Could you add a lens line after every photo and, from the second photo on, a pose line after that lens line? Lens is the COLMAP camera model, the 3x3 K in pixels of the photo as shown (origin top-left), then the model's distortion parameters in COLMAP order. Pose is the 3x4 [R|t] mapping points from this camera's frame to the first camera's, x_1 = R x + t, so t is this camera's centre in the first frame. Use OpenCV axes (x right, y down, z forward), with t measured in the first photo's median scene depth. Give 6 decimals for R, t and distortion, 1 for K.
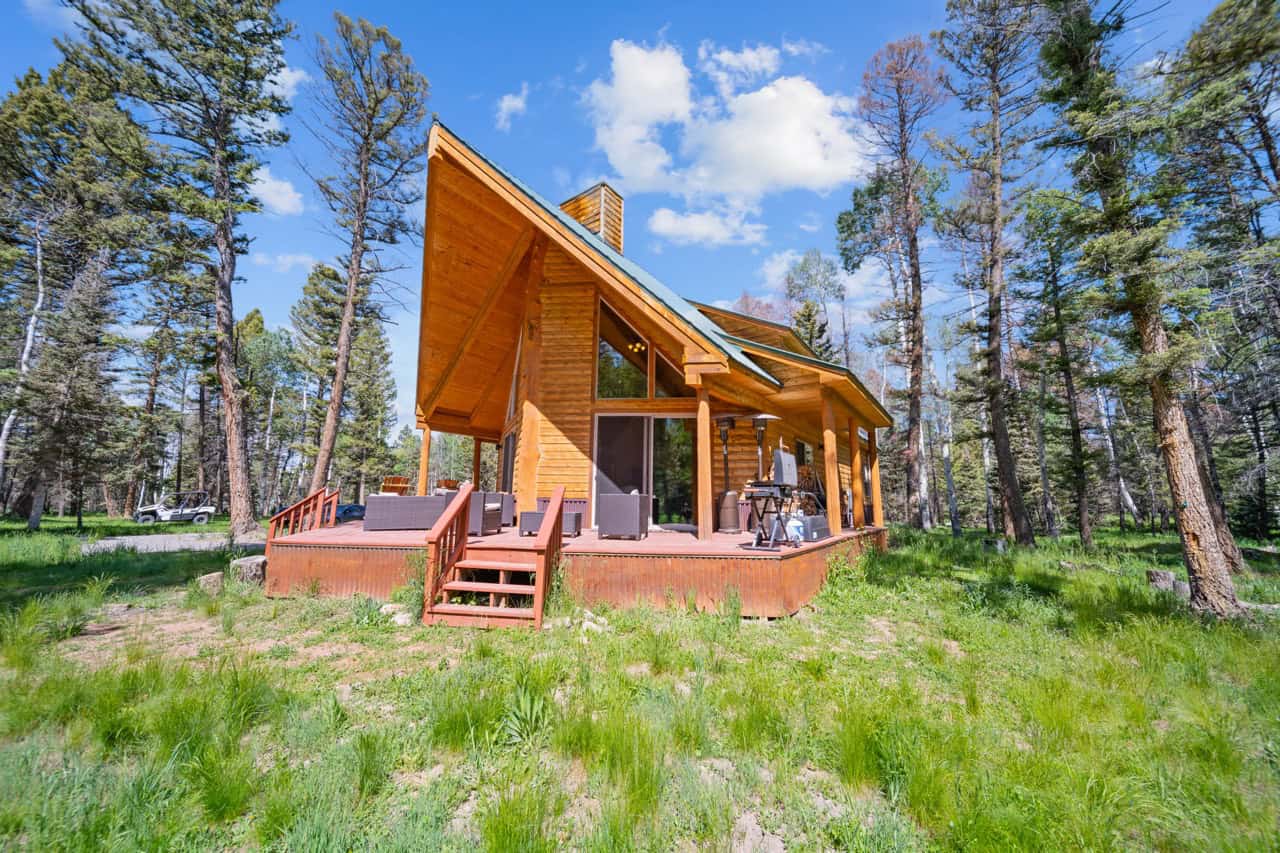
lens RADIAL K [[449.1, 0, 640.0], [0, 449.1, 426.5], [0, 0, 1]] dist [-0.003250, -0.000358]
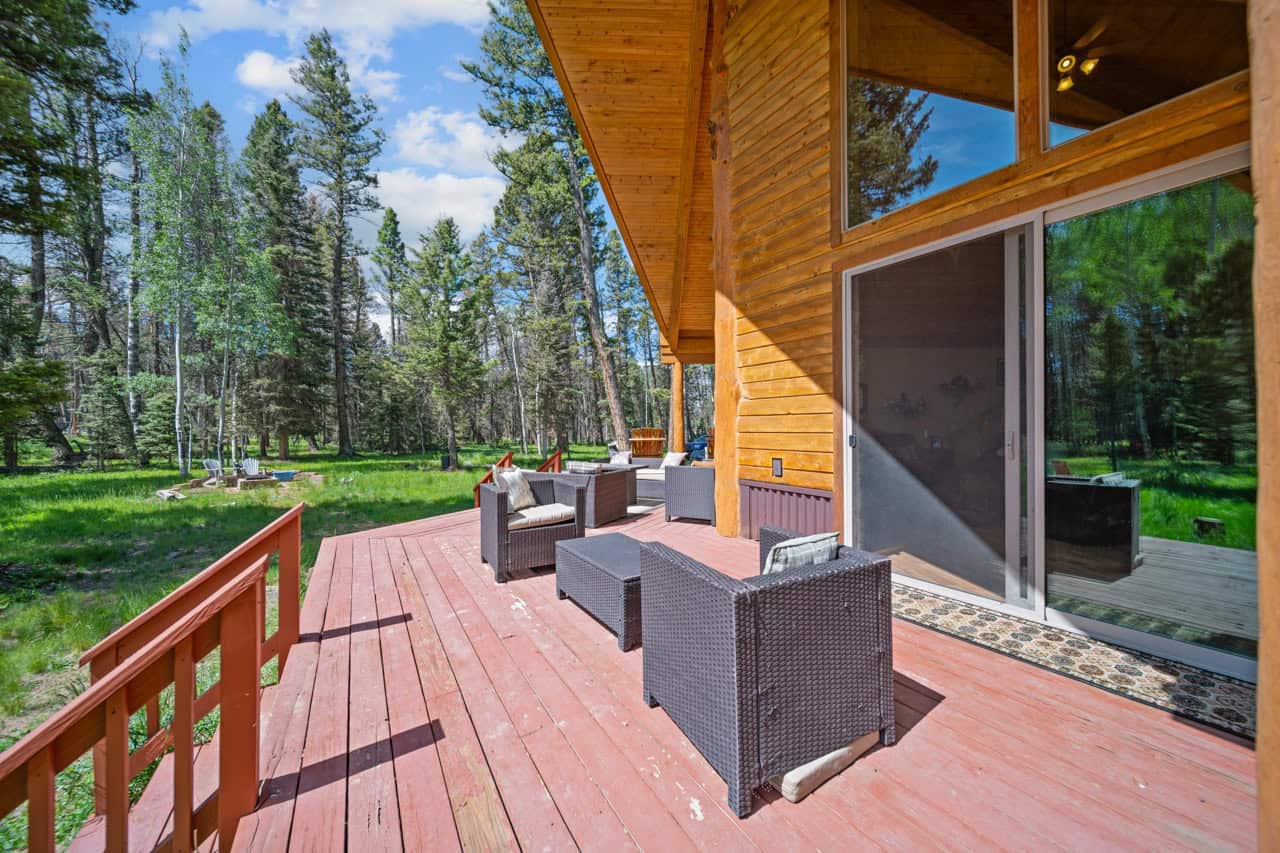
lens RADIAL K [[449.1, 0, 640.0], [0, 449.1, 426.5], [0, 0, 1]] dist [-0.003250, -0.000358]
pose [[0.607424, -0.013392, -0.794265, 0.094151], [0.140752, 0.985852, 0.091019, 0.041213], [0.781809, -0.167081, 0.600715, 0.612485]]
